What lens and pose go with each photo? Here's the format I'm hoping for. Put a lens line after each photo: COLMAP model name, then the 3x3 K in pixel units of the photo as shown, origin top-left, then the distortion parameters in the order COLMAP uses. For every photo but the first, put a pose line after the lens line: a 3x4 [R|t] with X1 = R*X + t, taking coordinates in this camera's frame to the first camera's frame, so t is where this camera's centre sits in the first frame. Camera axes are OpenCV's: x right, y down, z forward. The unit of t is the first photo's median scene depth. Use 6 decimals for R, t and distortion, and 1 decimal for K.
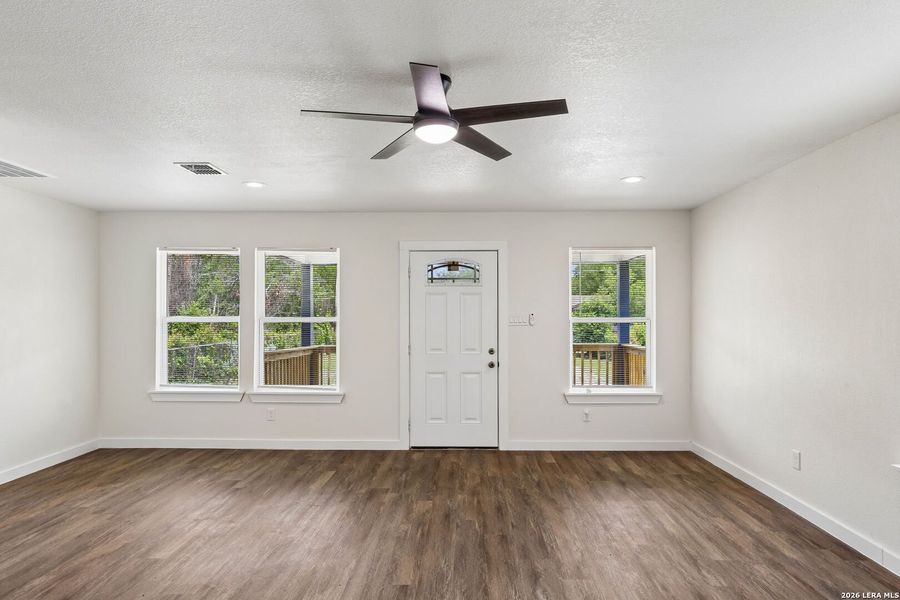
lens RADIAL K [[524.6, 0, 450.0], [0, 524.6, 300.0], [0, 0, 1]] dist [-0.004957, 0.000650]
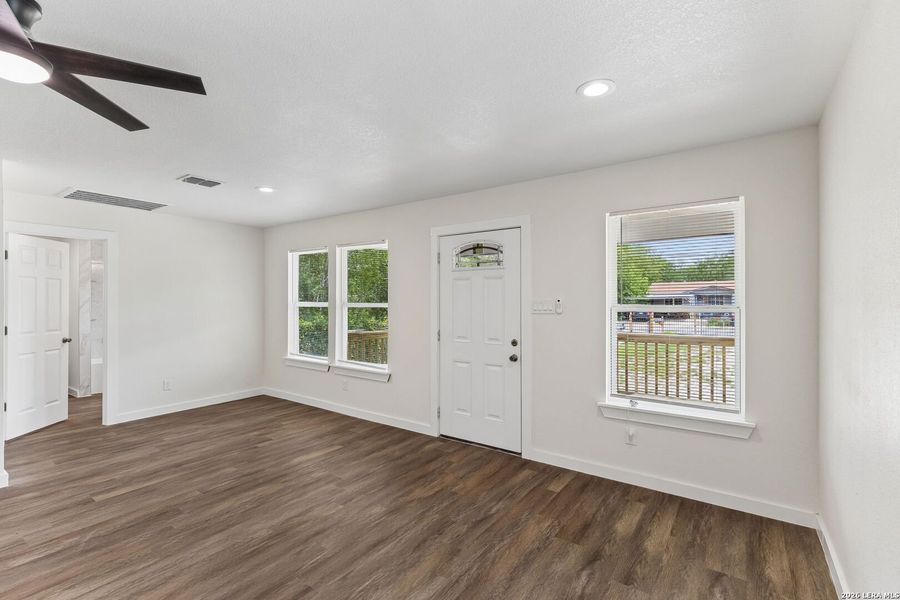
lens RADIAL K [[402.0, 0, 450.0], [0, 402.0, 300.0], [0, 0, 1]] dist [-0.000277, -0.000344]
pose [[0.825248, -0.000773, -0.564770, 0.371325], [0.017672, 0.999545, 0.024455, 0.007945], [0.564494, -0.030161, 0.824886, 0.391473]]
